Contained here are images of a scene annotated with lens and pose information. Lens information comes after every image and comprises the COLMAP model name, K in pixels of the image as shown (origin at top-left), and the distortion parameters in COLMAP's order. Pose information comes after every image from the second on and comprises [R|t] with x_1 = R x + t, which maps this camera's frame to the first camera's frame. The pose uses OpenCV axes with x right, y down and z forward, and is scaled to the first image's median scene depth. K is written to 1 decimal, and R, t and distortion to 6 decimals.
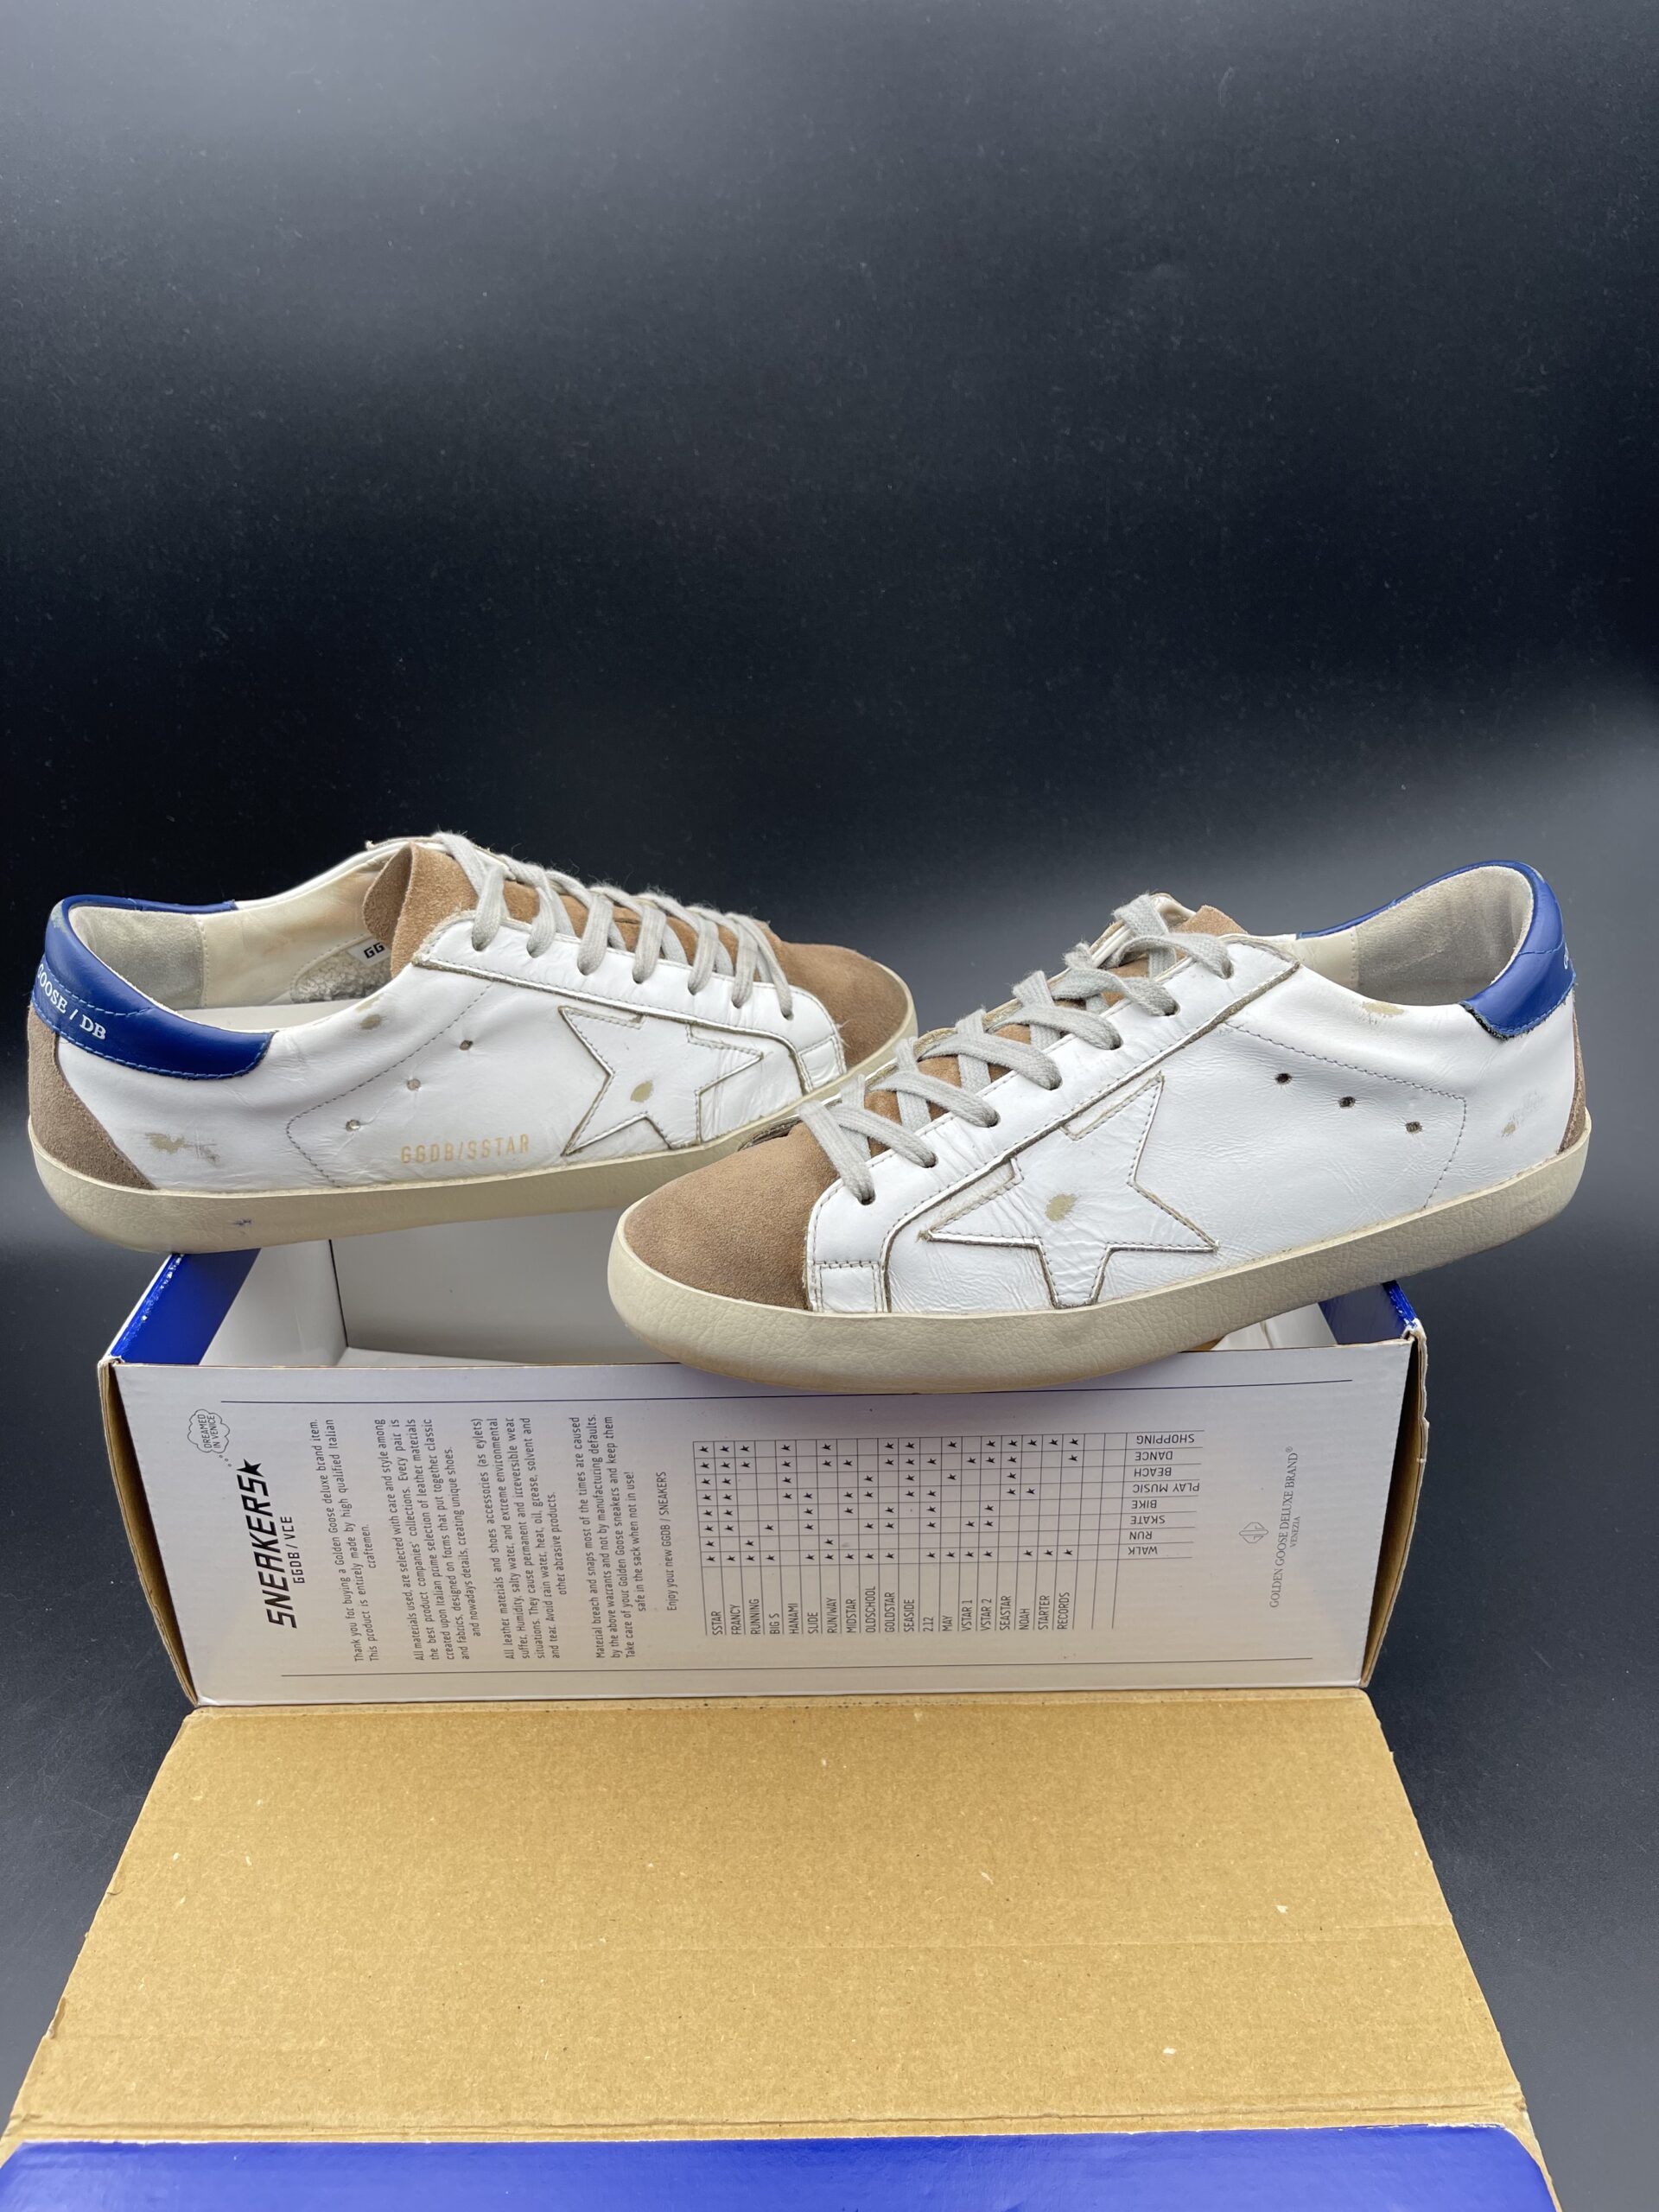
lens RADIAL K [[1673.0, 0, 817.0], [0, 1673.0, 1122.1], [0, 0, 1]] dist [0.017291, -0.037077]
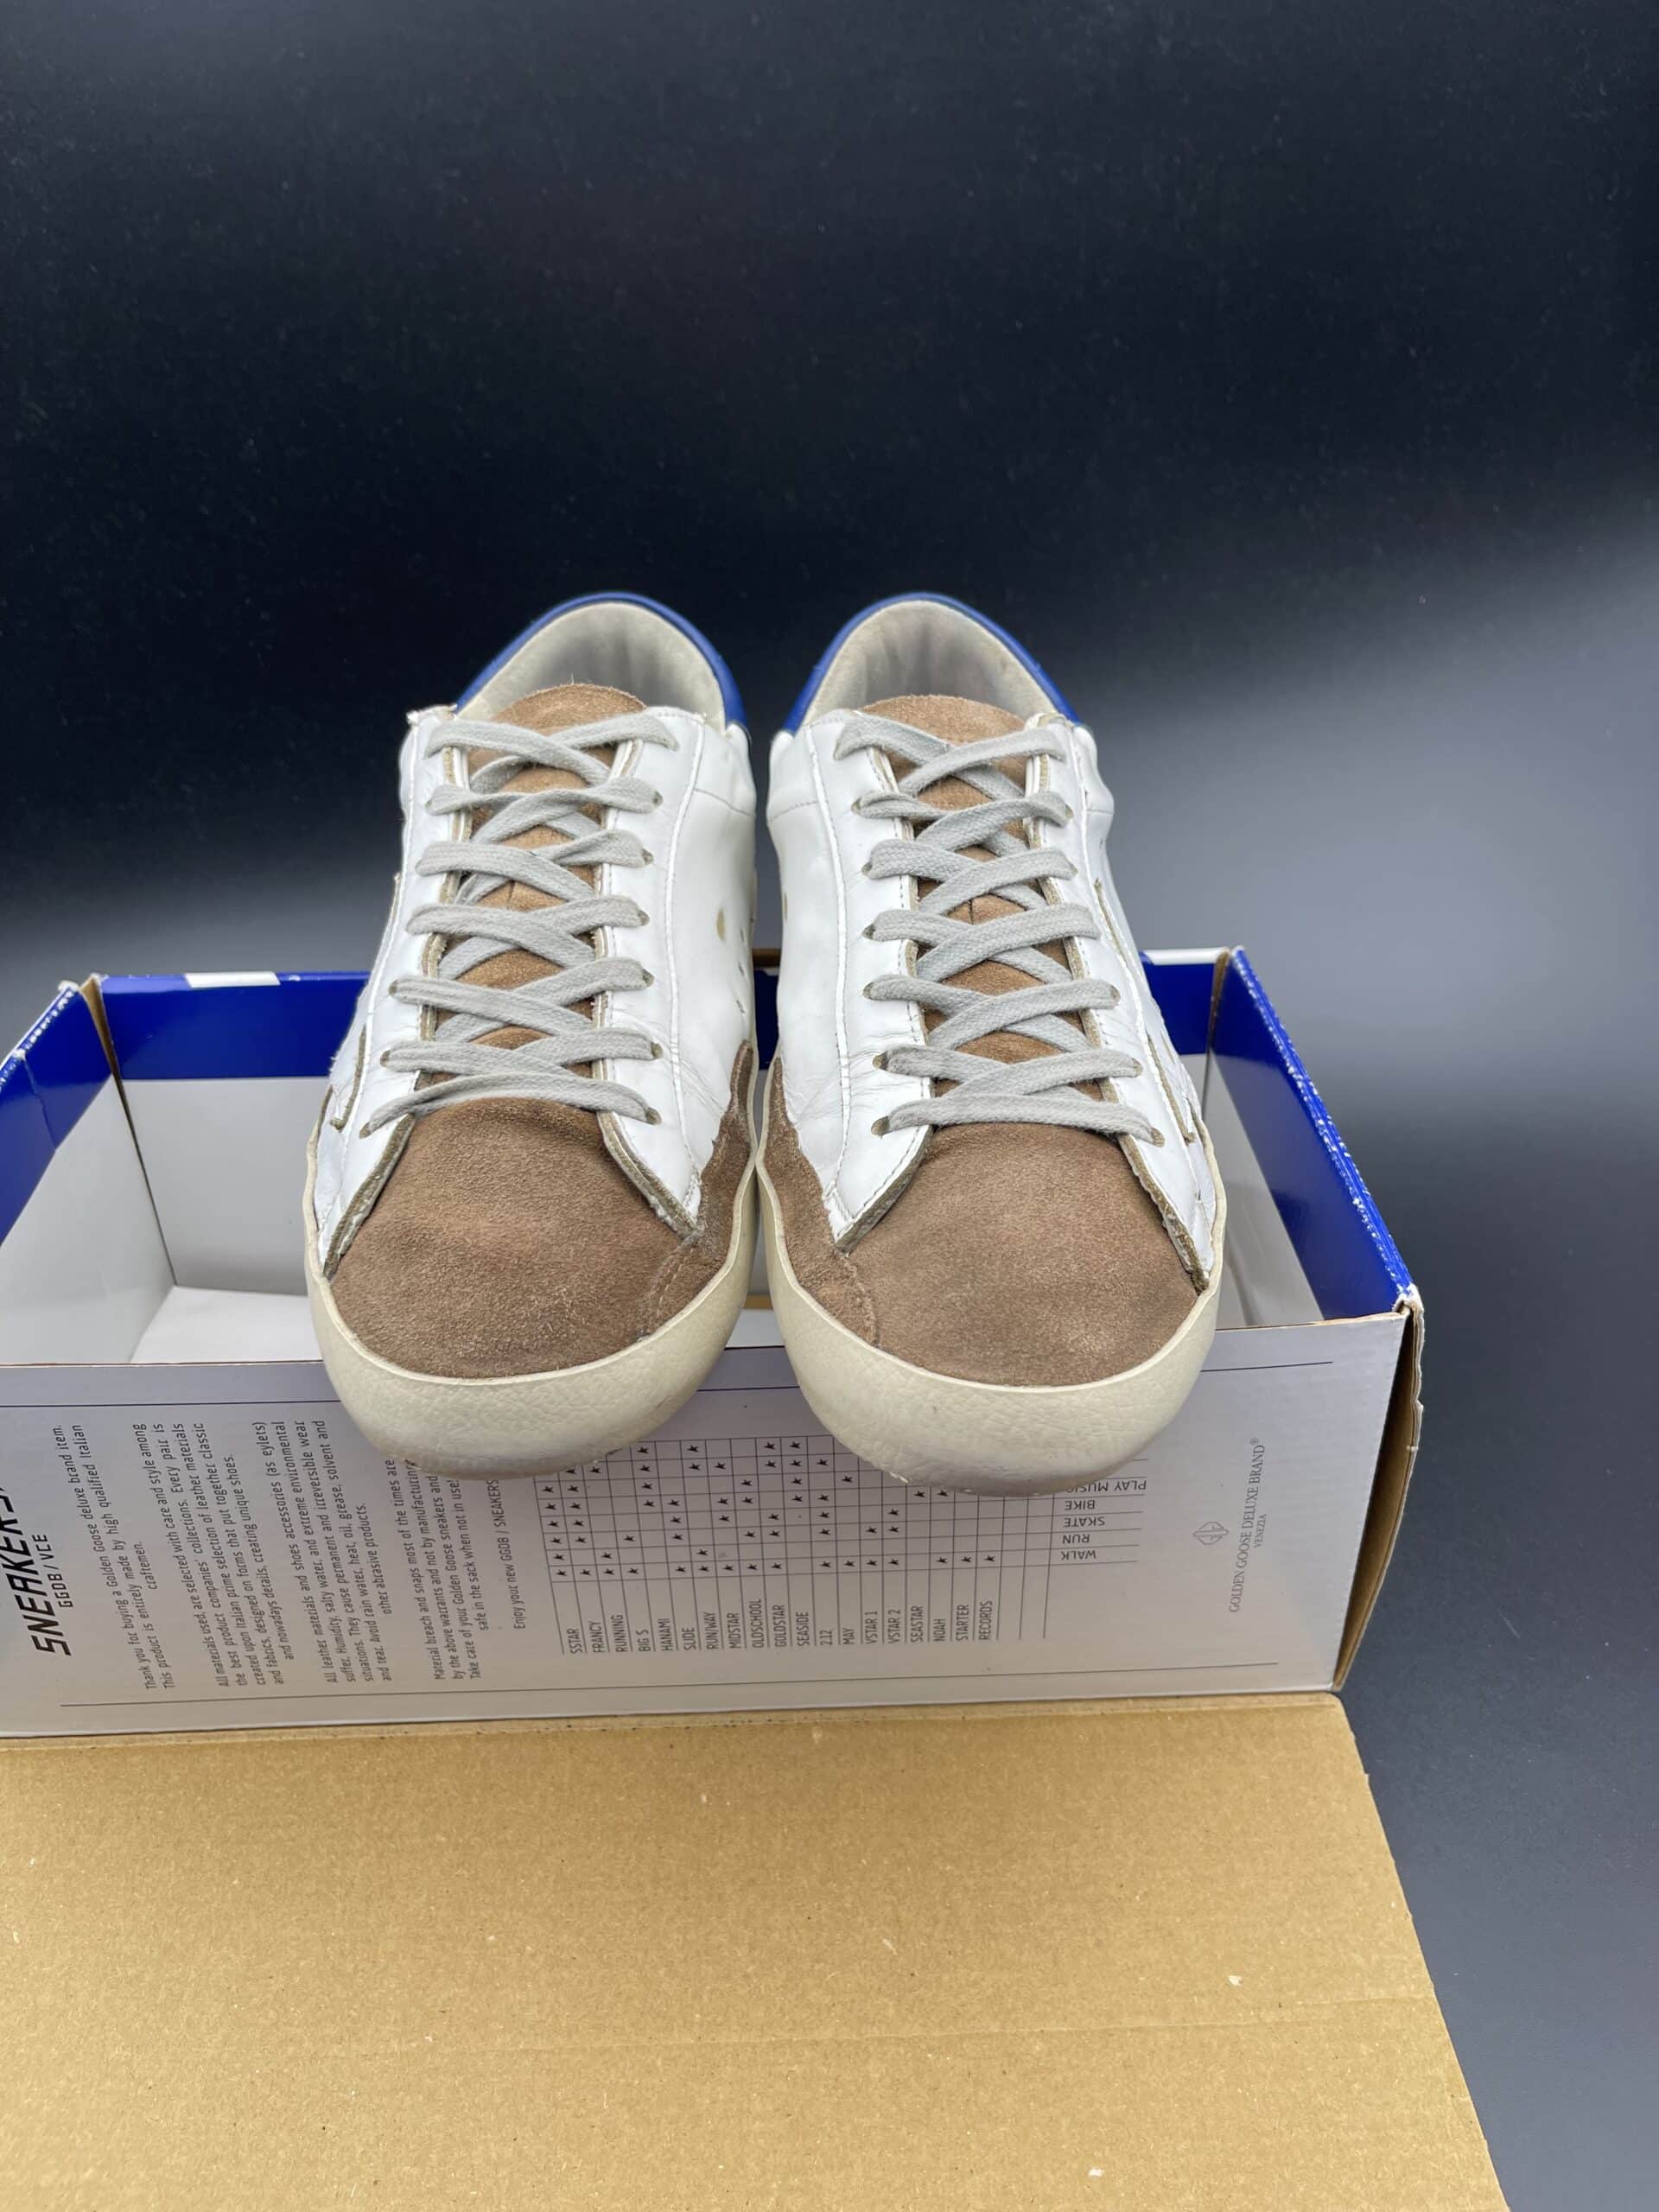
lens RADIAL K [[1673.0, 0, 840.2], [0, 1673.0, 1131.3], [0, 0, 1]] dist [0.017291, -0.037077]
pose [[0.999645, -0.011354, 0.024123, 0.057828], [0.008631, 0.993880, 0.110127, -0.048048], [-0.025226, -0.109880, 0.993625, 0.195200]]
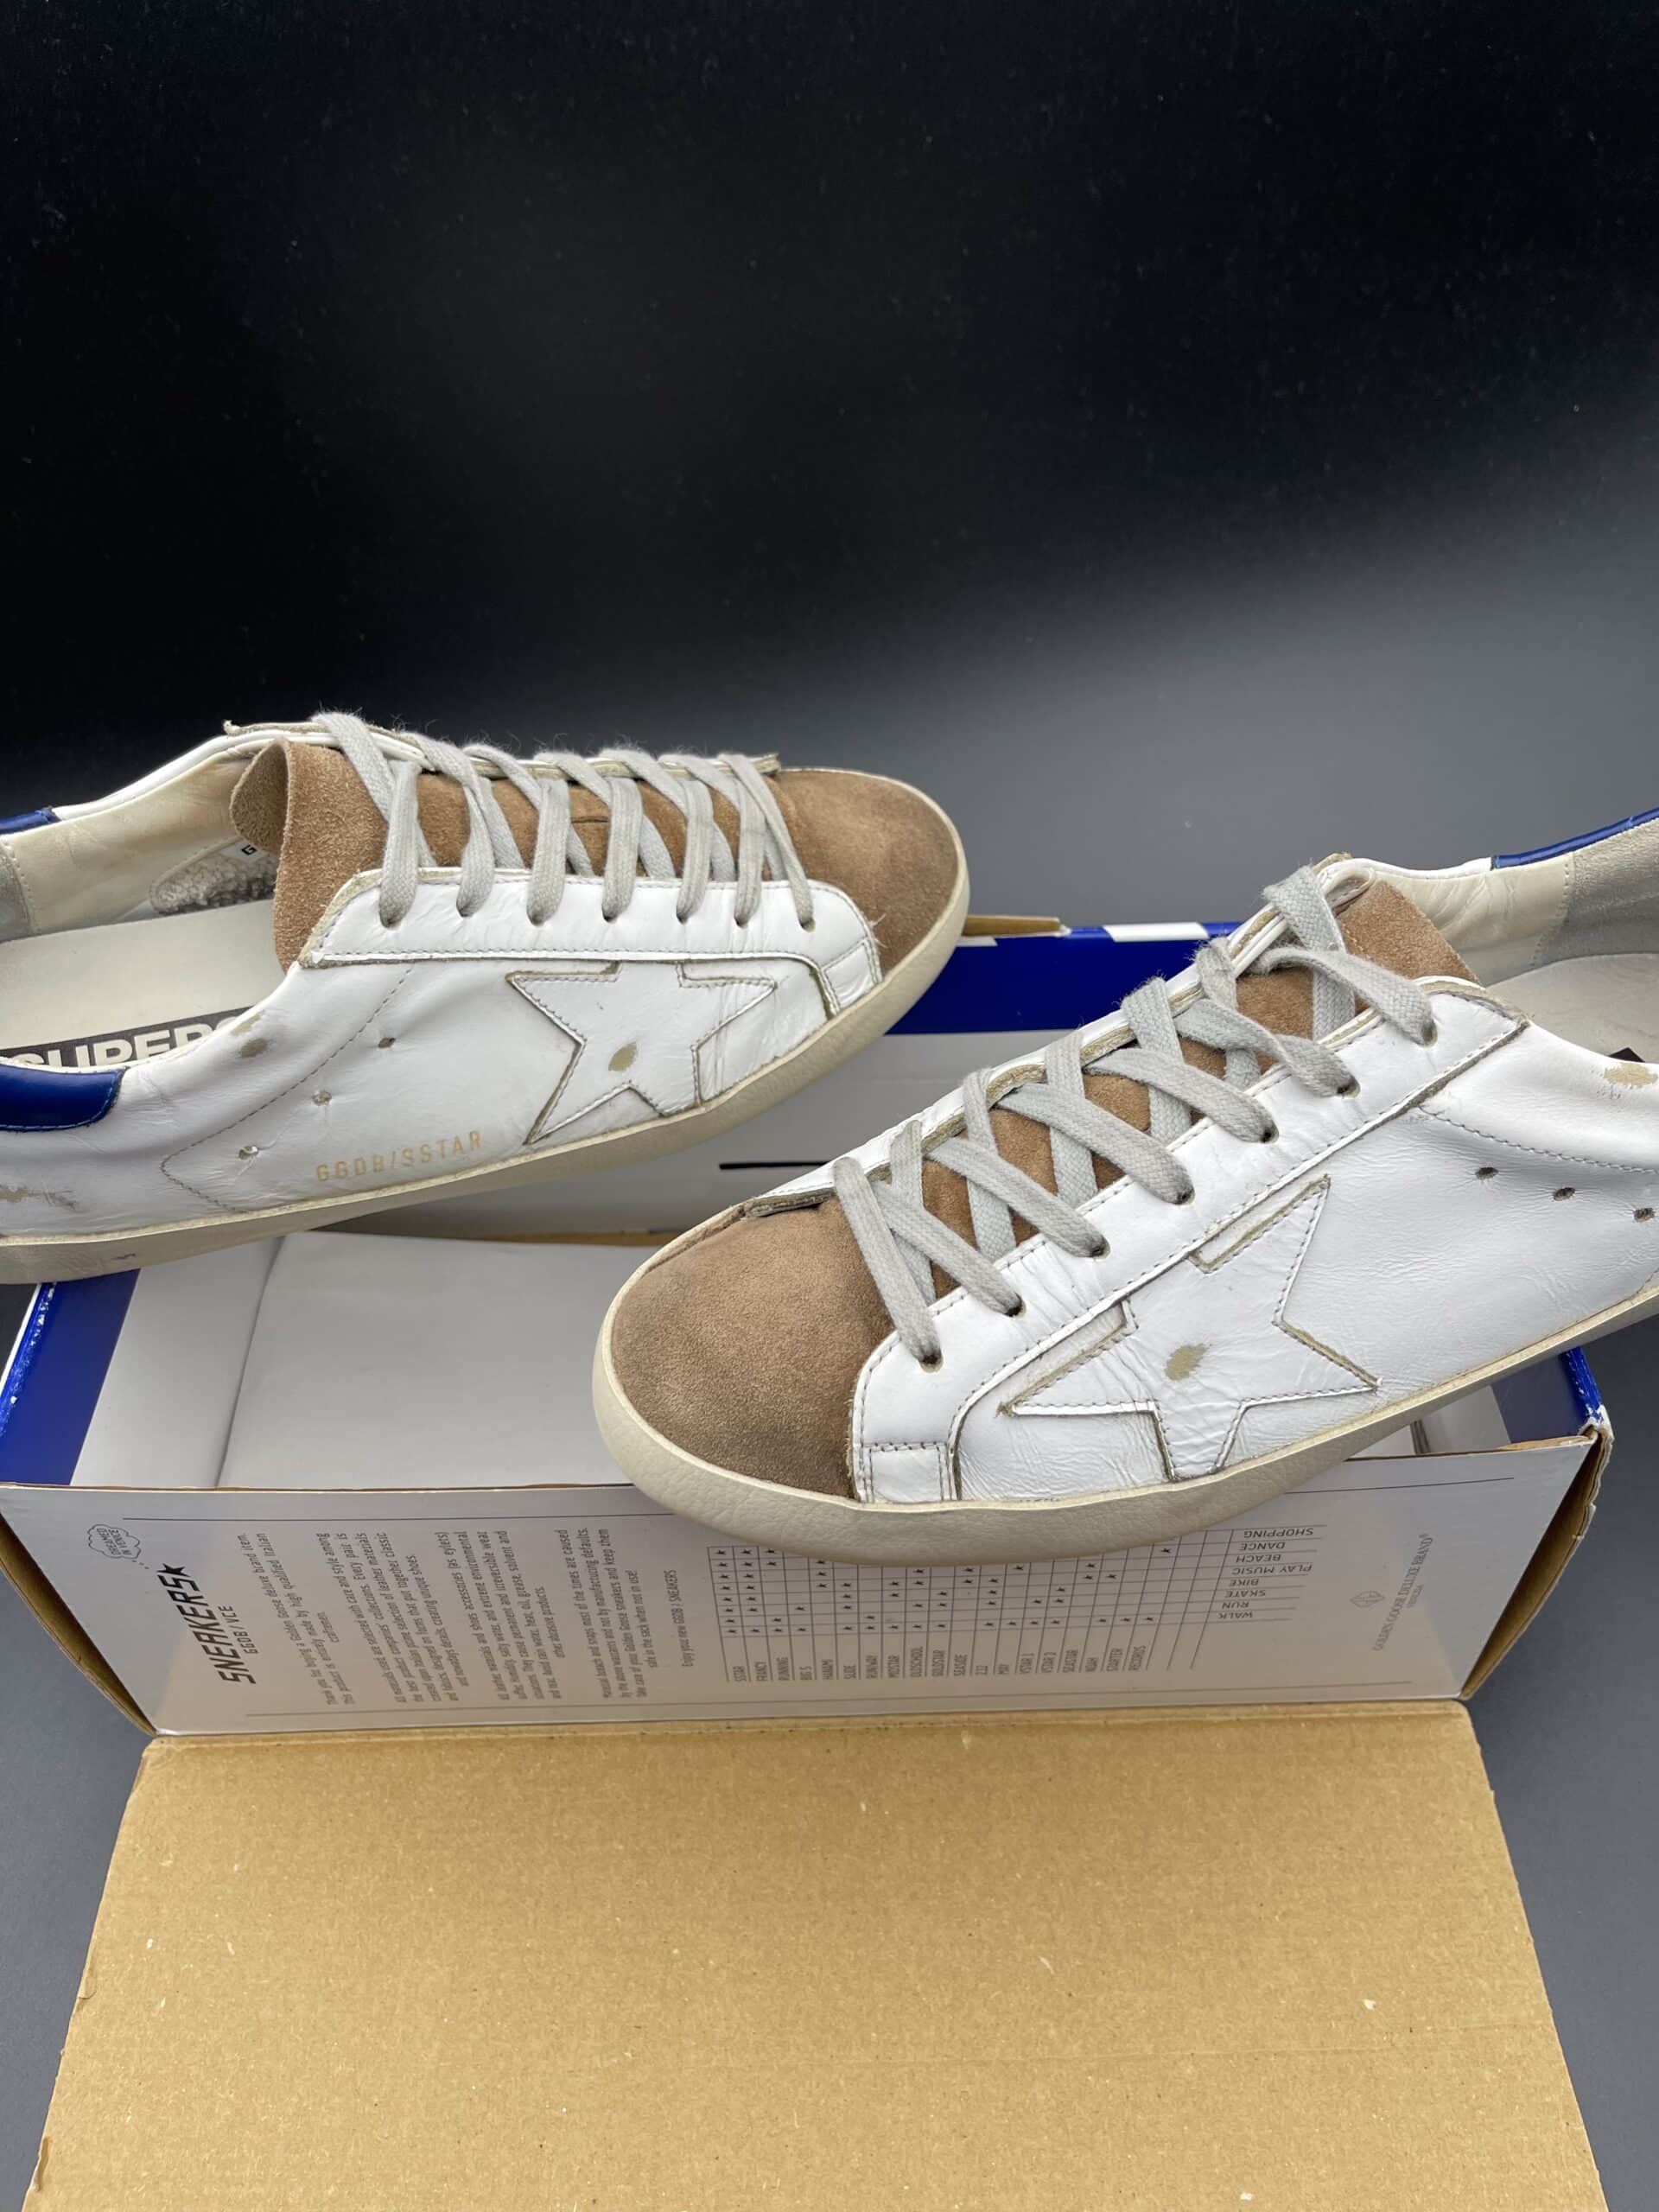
lens RADIAL K [[1673.0, 0, 835.9], [0, 1673.0, 1108.8], [0, 0, 1]] dist [0.017291, -0.037077]
pose [[0.999755, -0.012824, 0.018049, -0.022476], [0.005947, 0.940754, 0.339039, -0.281465], [-0.021328, -0.338848, 0.940599, 0.287207]]
